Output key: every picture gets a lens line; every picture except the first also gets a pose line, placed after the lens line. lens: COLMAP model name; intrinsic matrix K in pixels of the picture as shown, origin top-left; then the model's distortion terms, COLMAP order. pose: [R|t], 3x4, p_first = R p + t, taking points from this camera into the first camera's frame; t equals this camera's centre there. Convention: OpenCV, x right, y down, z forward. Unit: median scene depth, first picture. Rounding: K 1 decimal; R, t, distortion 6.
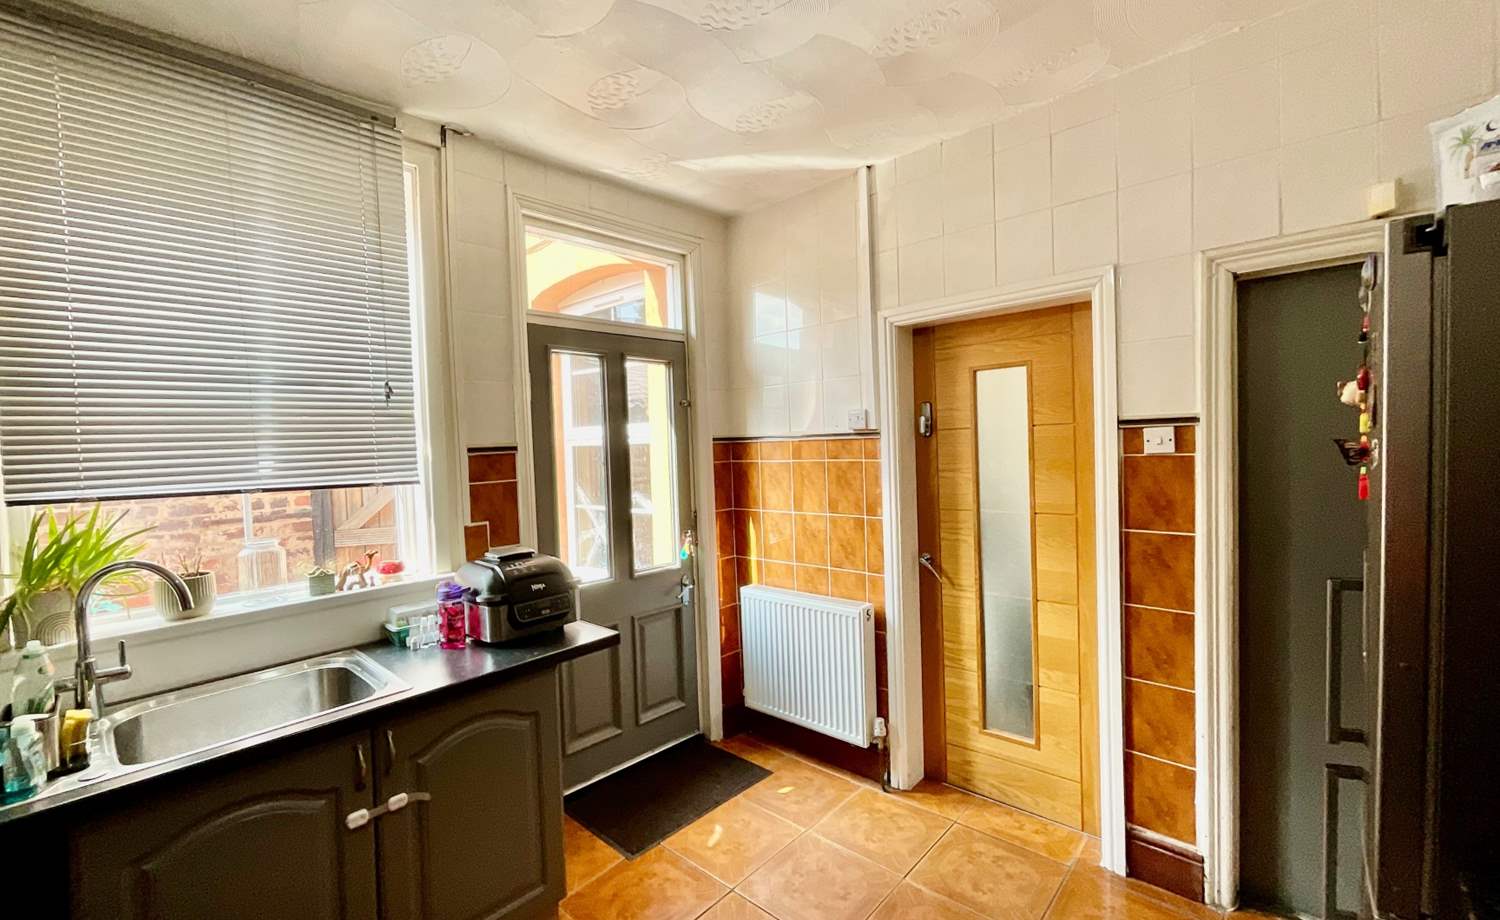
lens RADIAL K [[597.0, 0, 743.7], [0, 597.0, 459.7], [0, 0, 1]] dist [0.001704, 0.000298]
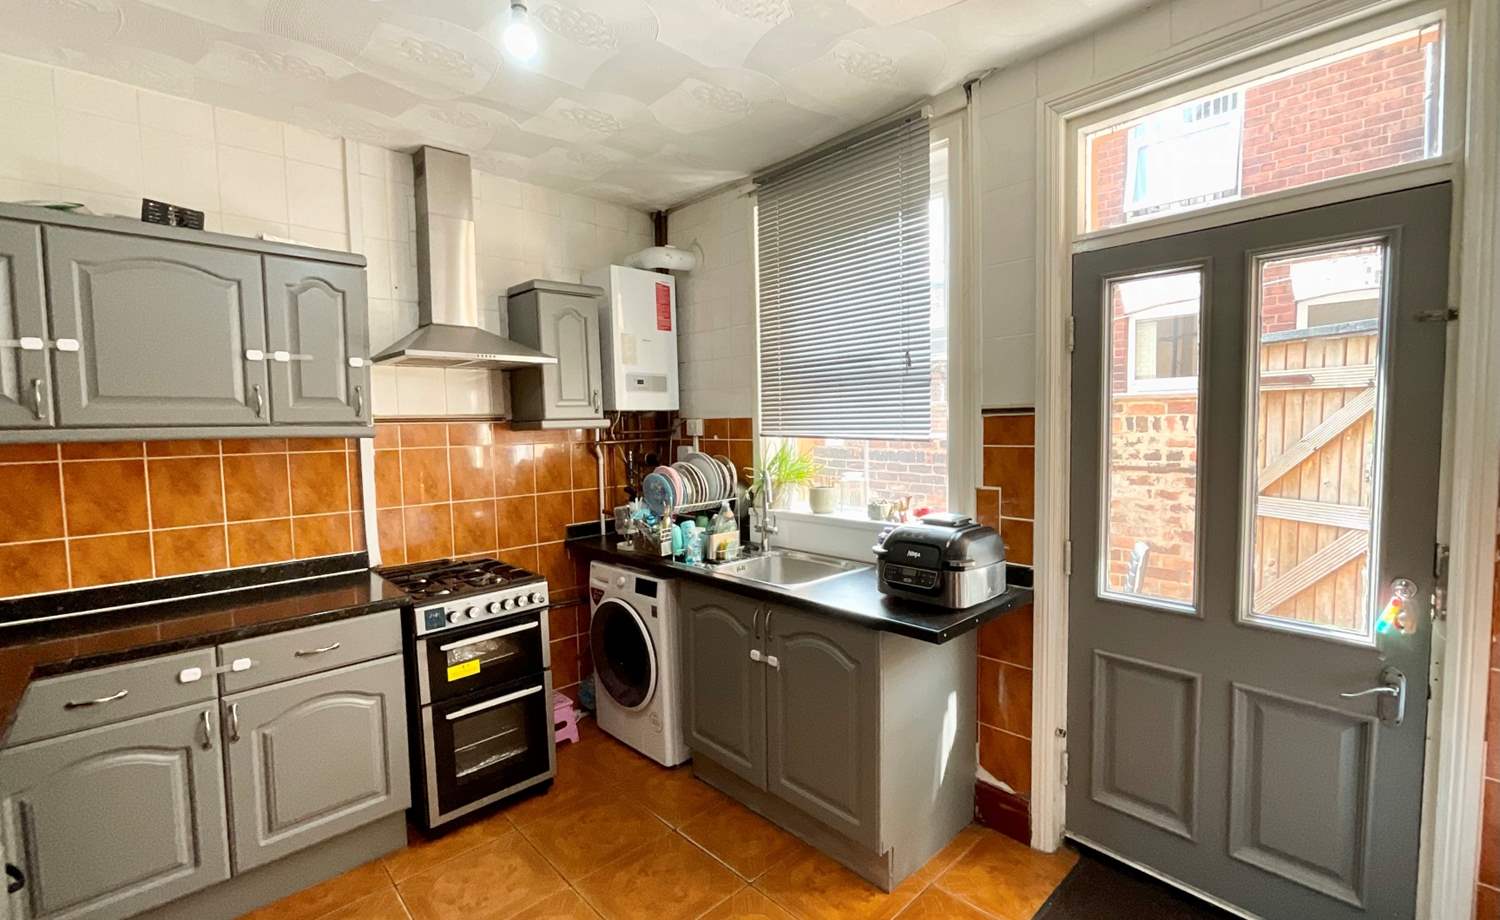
lens RADIAL K [[628.9, 0, 764.6], [0, 628.9, 459.0], [0, 0, 1]] dist [-0.001199, 0.000038]
pose [[-0.020560, 0.095173, -0.995248, 0.505367], [-0.010280, 0.995386, 0.095399, -0.028699], [0.999736, 0.012192, -0.019487, 0.585720]]
